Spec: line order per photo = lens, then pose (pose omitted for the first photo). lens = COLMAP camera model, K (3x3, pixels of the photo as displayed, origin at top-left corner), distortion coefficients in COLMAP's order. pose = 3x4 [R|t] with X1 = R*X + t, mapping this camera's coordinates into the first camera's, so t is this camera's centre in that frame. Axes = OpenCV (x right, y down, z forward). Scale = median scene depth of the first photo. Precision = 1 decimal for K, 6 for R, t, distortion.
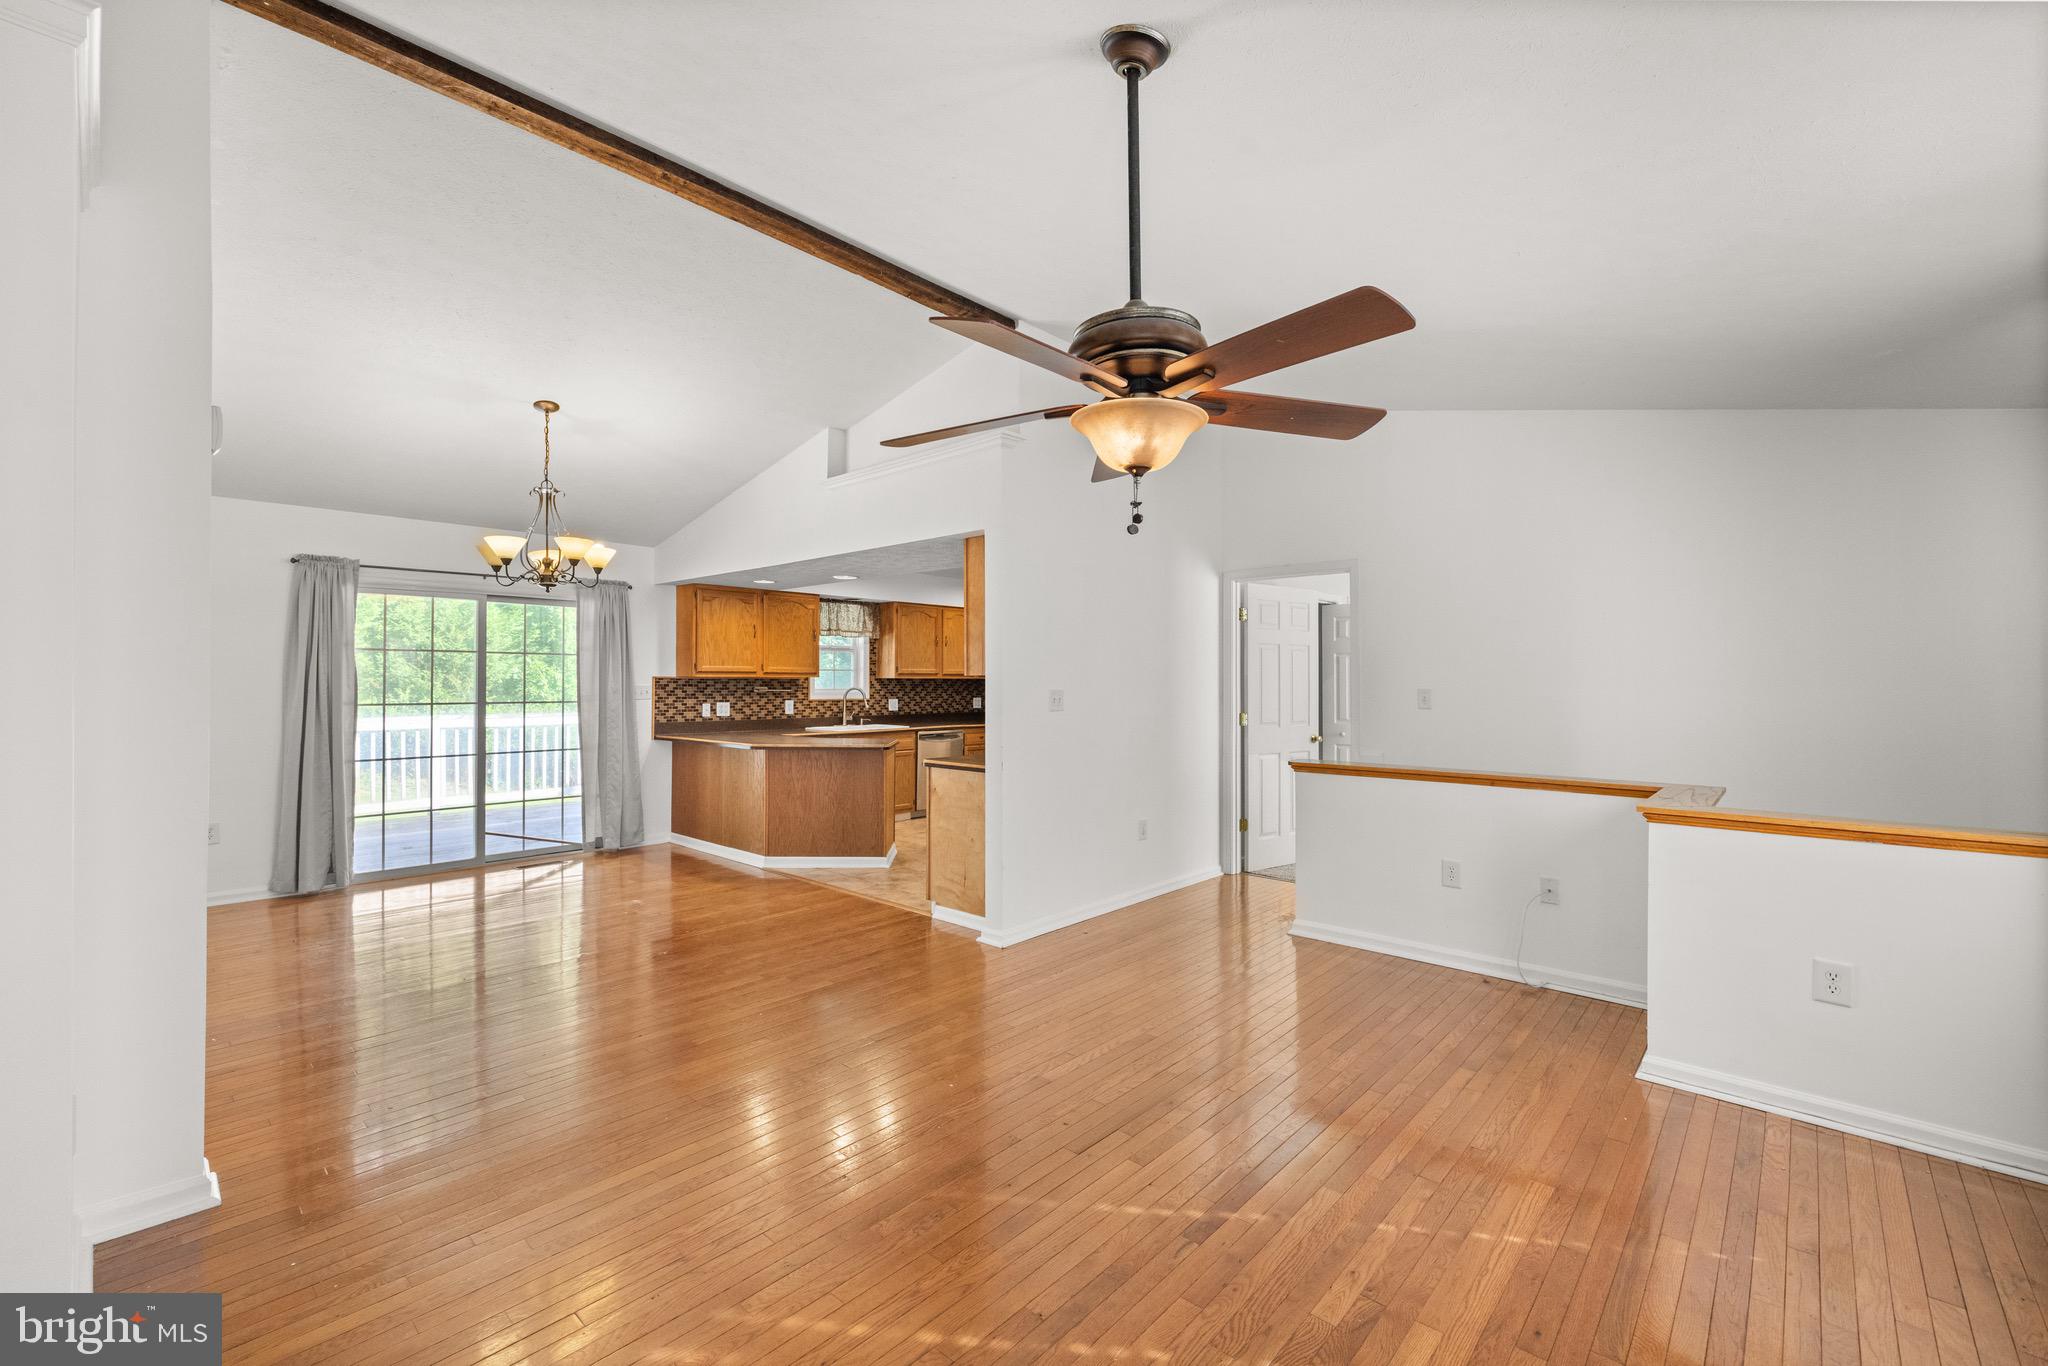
lens RADIAL K [[856.0, 0, 1022.4], [0, 856.0, 673.4], [0, 0, 1]] dist [-0.001870, 0.000043]
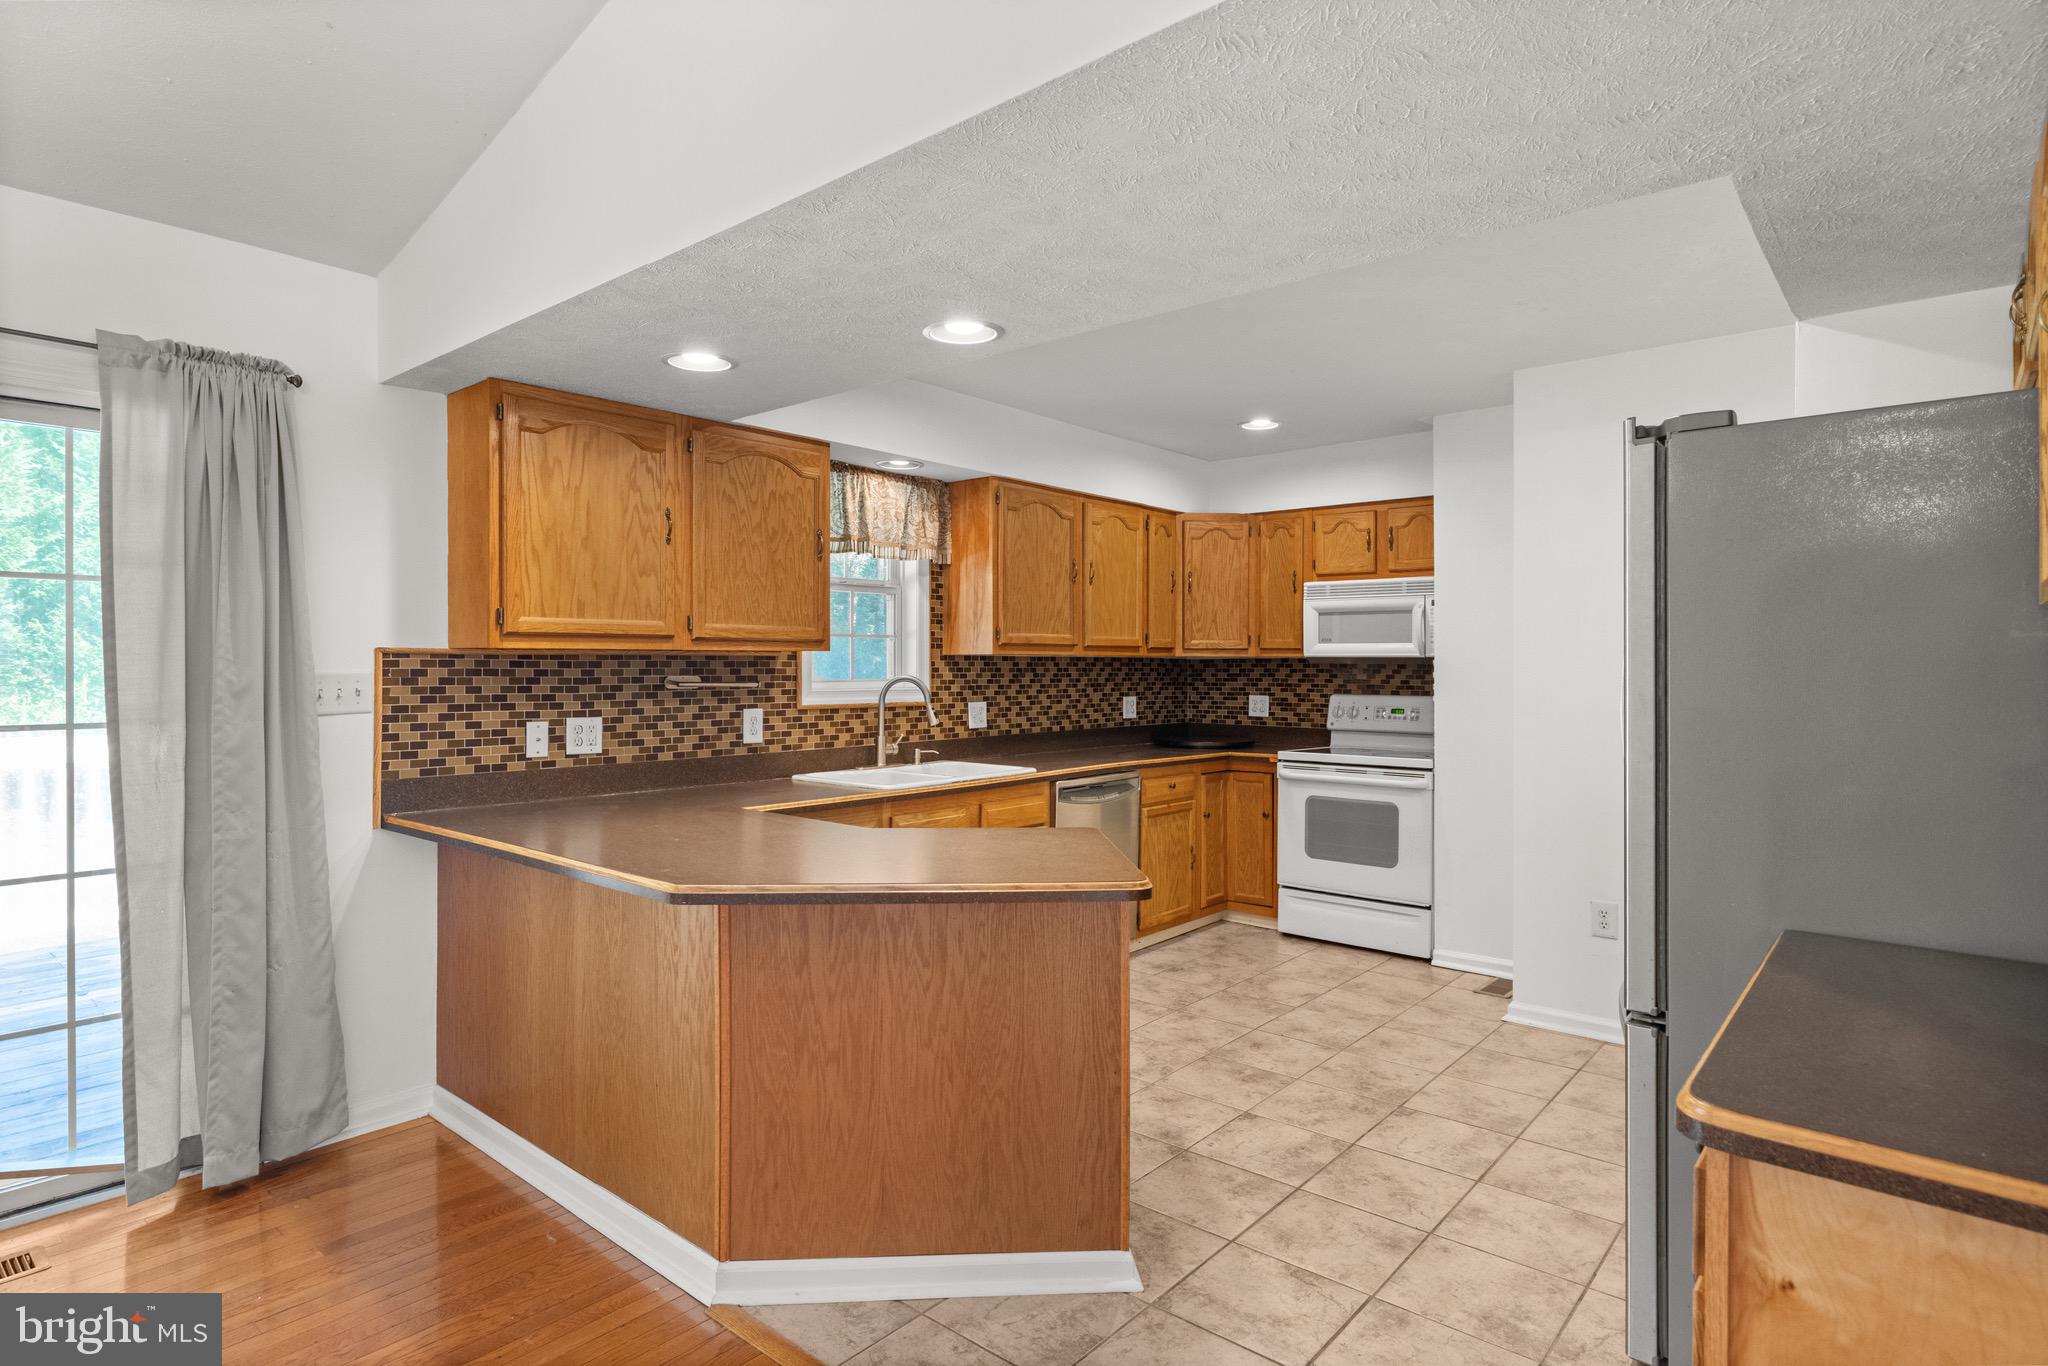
lens RADIAL K [[1083.2, 0, 1022.4], [0, 1083.2, 667.4], [0, 0, 1]] dist [-0.002543, 0.001543]
pose [[0.999630, -0.001662, 0.027165, -0.170434], [0.001335, 0.999926, 0.012056, 0.006421], [-0.027184, -0.012015, 0.999558, 0.520858]]
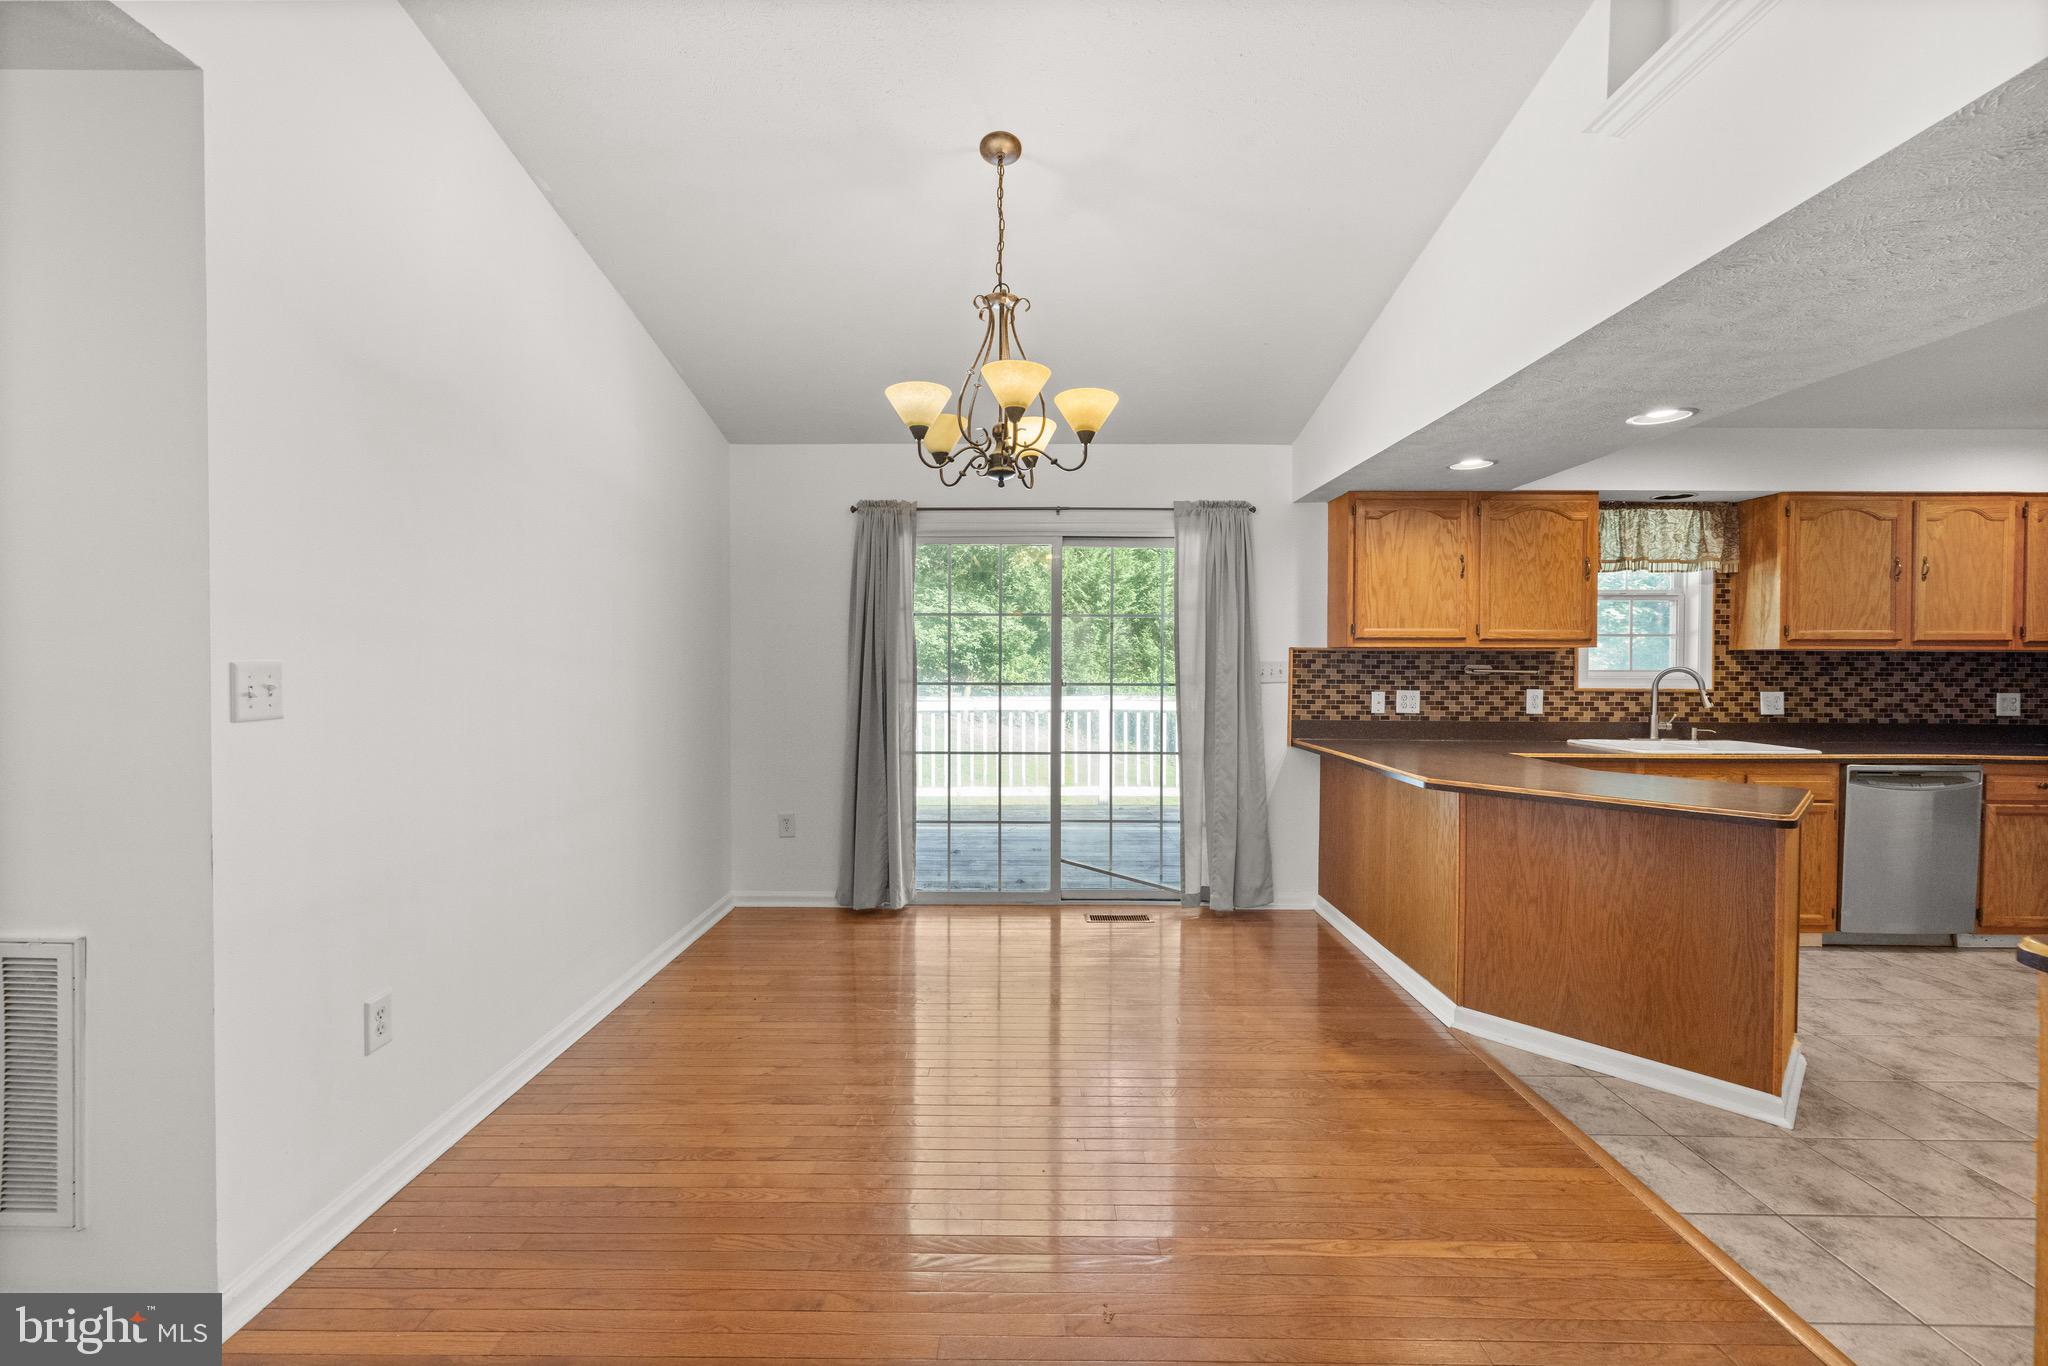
lens RADIAL K [[856.0, 0, 1018.3], [0, 856.0, 671.5], [0, 0, 1]] dist [-0.001870, 0.000043]
pose [[0.664644, 0.010508, -0.747086, -0.083608], [0.004057, 0.999836, 0.017673, 0.009045], [0.747149, -0.014777, 0.664492, 0.399202]]
